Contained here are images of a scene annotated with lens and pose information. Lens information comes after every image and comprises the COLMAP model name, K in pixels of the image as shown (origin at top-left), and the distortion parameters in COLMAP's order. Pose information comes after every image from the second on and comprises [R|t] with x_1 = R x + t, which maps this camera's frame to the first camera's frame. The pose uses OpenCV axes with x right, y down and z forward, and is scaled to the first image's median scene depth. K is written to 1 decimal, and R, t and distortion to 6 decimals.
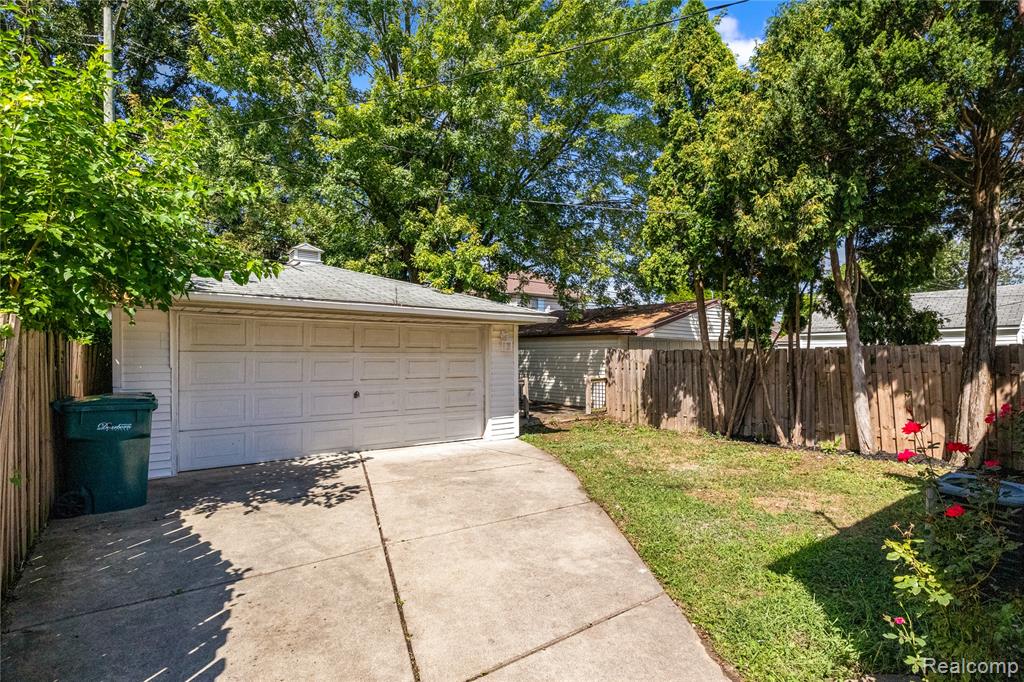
lens RADIAL K [[529.2, 0, 506.1], [0, 529.2, 344.8], [0, 0, 1]] dist [-0.007529, 0.000818]
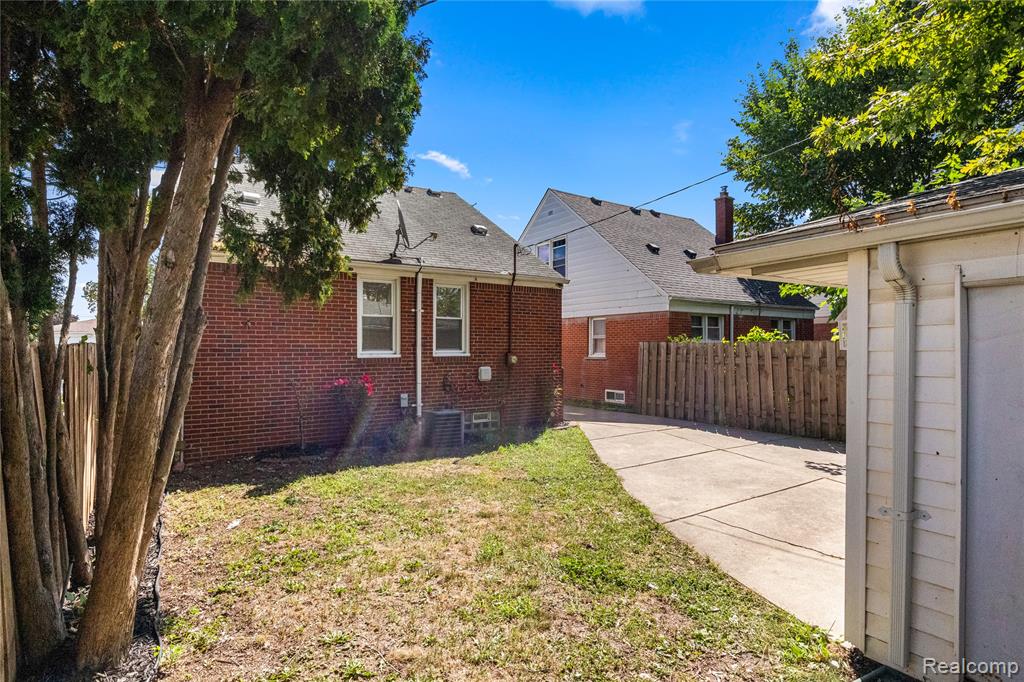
lens RADIAL K [[529.2, 0, 514.5], [0, 529.2, 345.8], [0, 0, 1]] dist [-0.007529, 0.000818]
pose [[-0.999276, -0.007020, 0.037396, 0.239786], [-0.007388, 0.999926, -0.009700, 0.011482], [-0.037325, -0.009970, -0.999253, 1.561796]]
